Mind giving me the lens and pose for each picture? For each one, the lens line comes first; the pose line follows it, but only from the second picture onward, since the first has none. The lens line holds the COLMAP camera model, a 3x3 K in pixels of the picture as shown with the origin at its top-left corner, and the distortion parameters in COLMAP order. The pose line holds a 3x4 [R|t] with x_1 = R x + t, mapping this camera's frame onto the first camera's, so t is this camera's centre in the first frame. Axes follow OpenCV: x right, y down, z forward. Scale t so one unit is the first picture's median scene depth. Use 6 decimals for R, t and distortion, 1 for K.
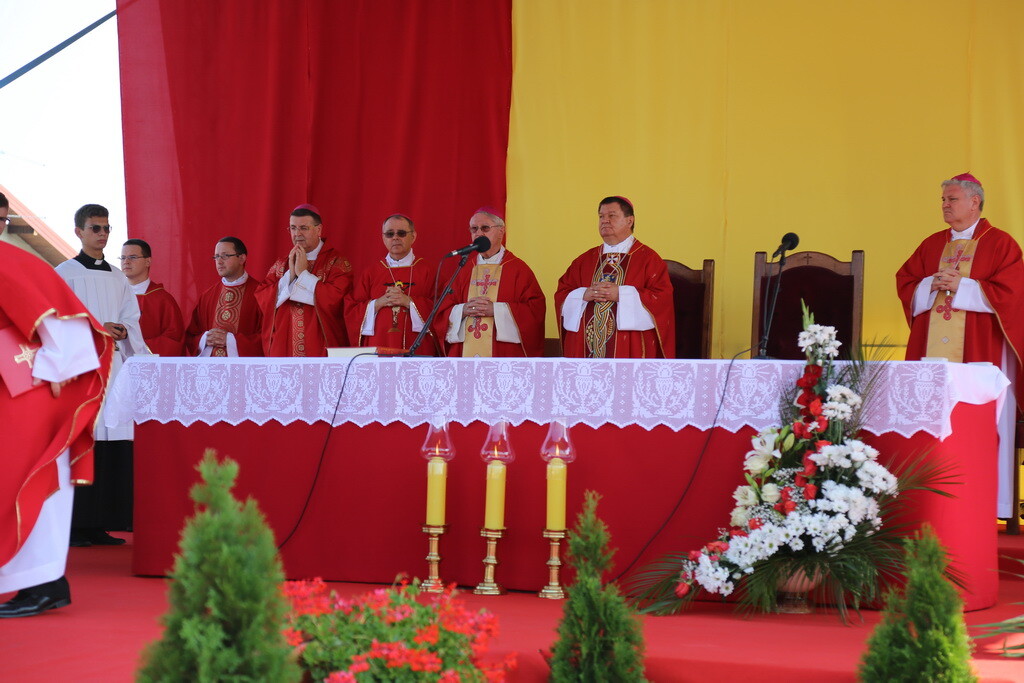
lens RADIAL K [[2436.9, 0, 511.5], [0, 2436.9, 347.6], [0, 0, 1]] dist [0.444221, 0.000000]
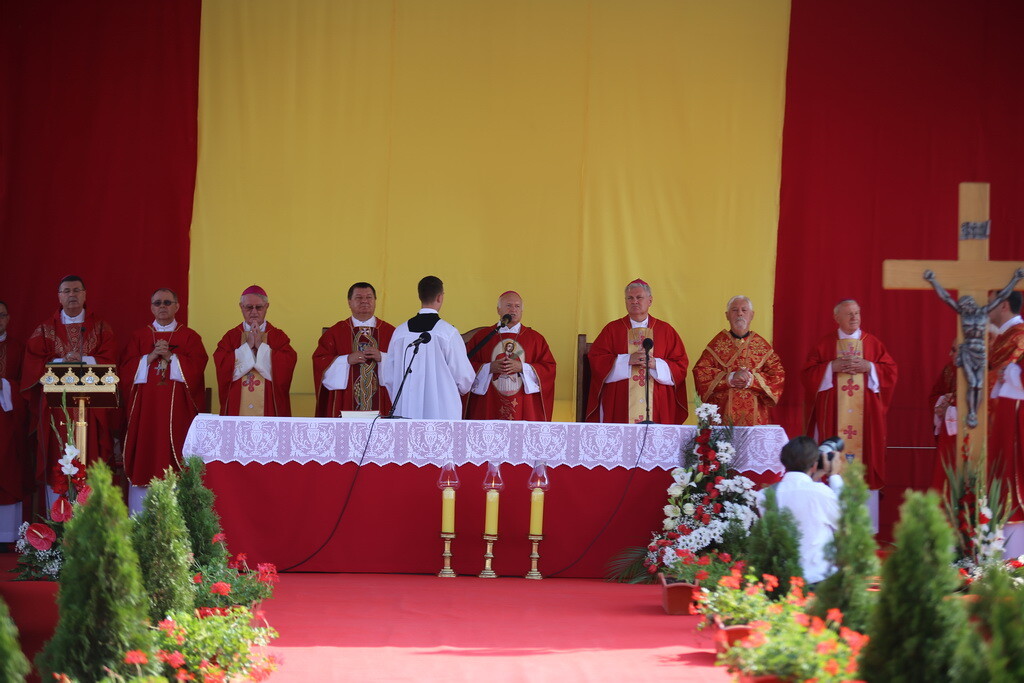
lens RADIAL K [[3497.3, 0, 511.9], [0, 3497.3, 340.2], [0, 0, 1]] dist [0.179725, 0.000000]
pose [[0.922705, 0.015795, 0.385183, -0.833877], [-0.016470, 0.999863, -0.001549, -0.042926], [-0.385155, -0.004914, 0.922839, -1.003994]]
